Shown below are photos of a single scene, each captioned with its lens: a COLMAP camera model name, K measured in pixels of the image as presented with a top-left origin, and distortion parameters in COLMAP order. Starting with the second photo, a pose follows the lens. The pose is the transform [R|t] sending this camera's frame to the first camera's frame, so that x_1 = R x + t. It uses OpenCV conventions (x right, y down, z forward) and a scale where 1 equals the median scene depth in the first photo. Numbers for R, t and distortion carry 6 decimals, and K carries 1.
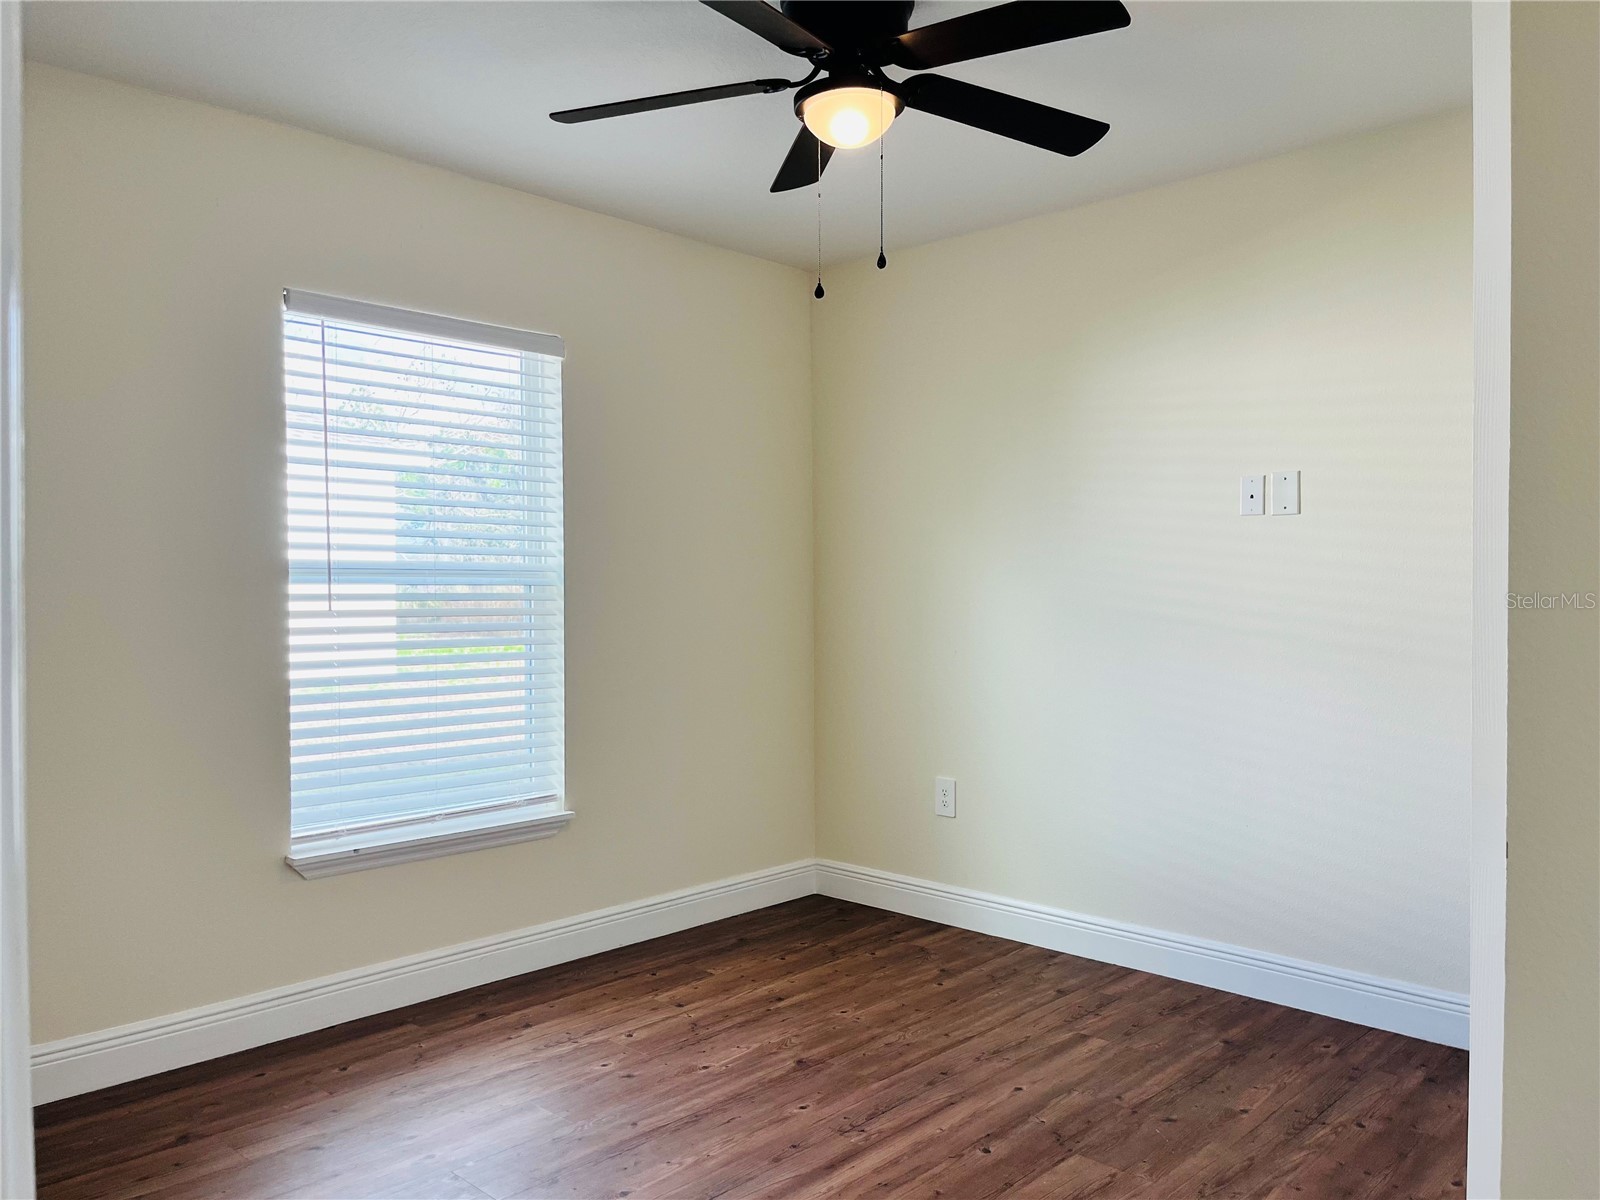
lens RADIAL K [[1213.7, 0, 802.1], [0, 1213.7, 615.9], [0, 0, 1]] dist [0.079660, -0.103949]
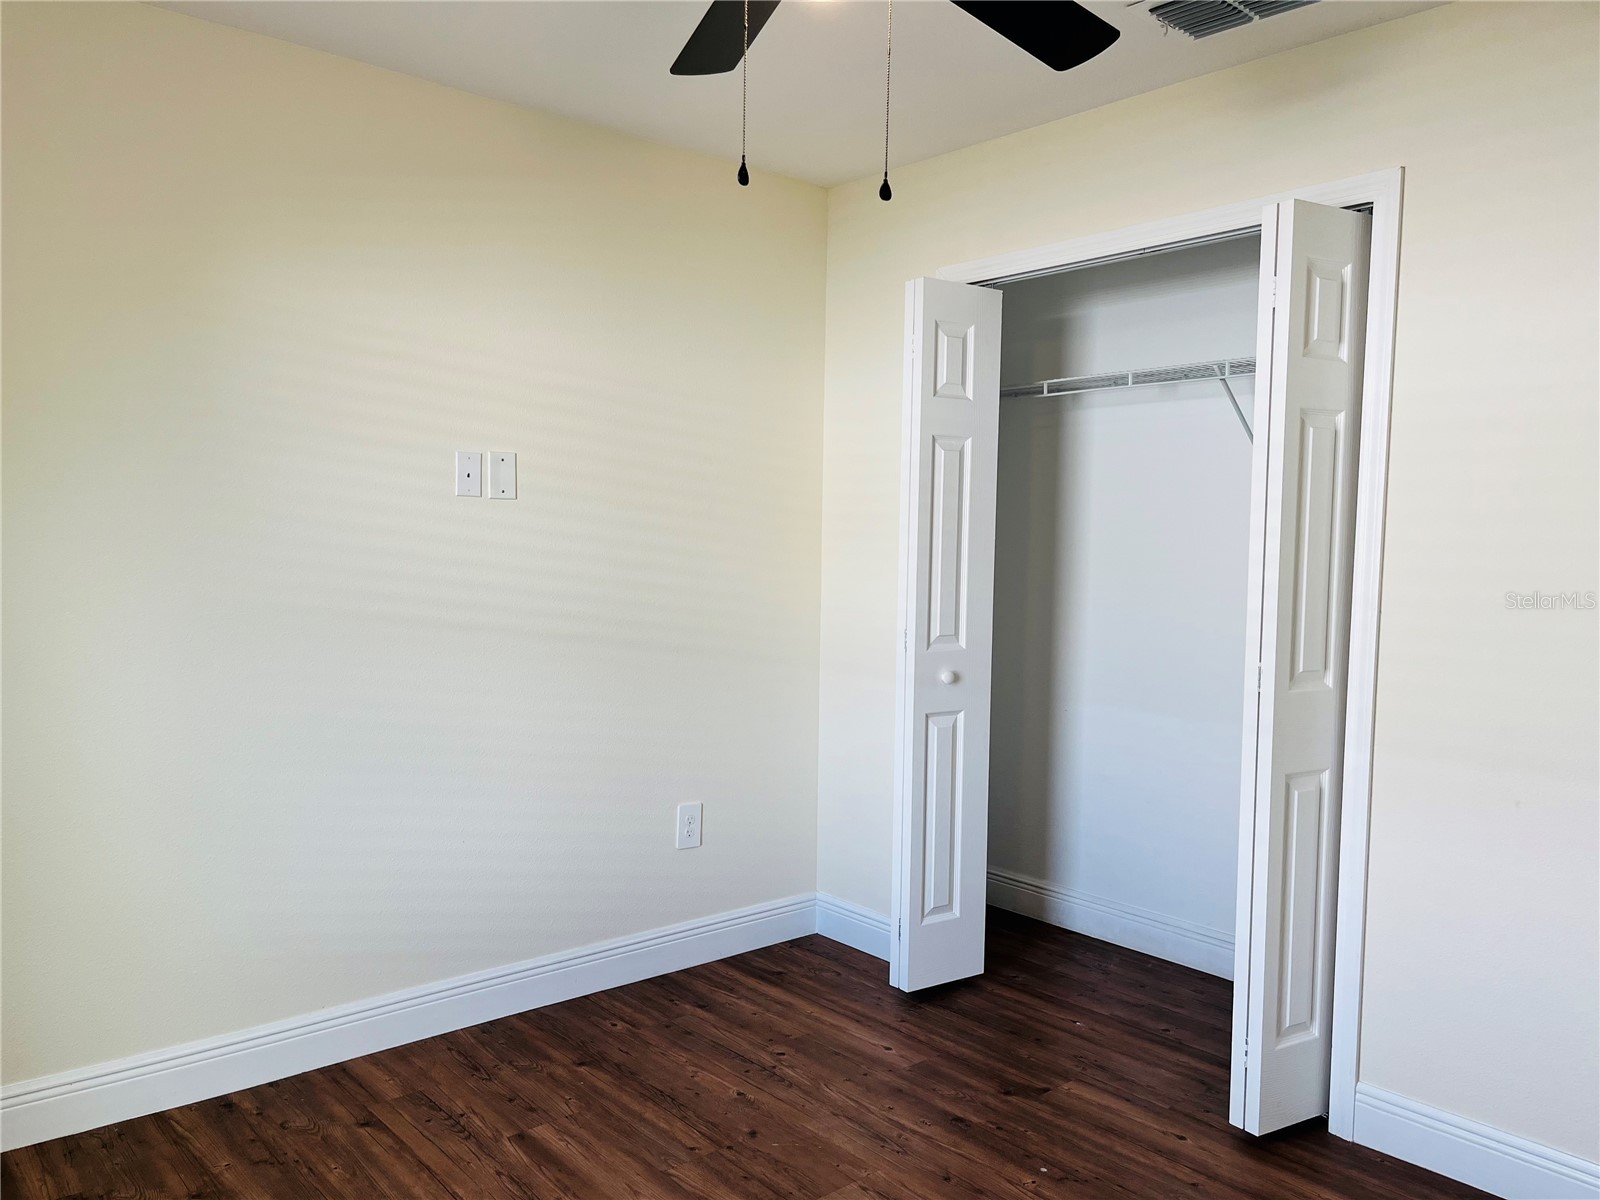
lens RADIAL K [[1213.7, 0, 802.1], [0, 1213.7, 615.9], [0, 0, 1]] dist [0.079660, -0.103949]
pose [[0.088347, -0.064218, 0.994018, -0.538514], [0.005214, 0.997936, 0.064008, -0.054138], [-0.996076, -0.000473, 0.088499, 0.730211]]
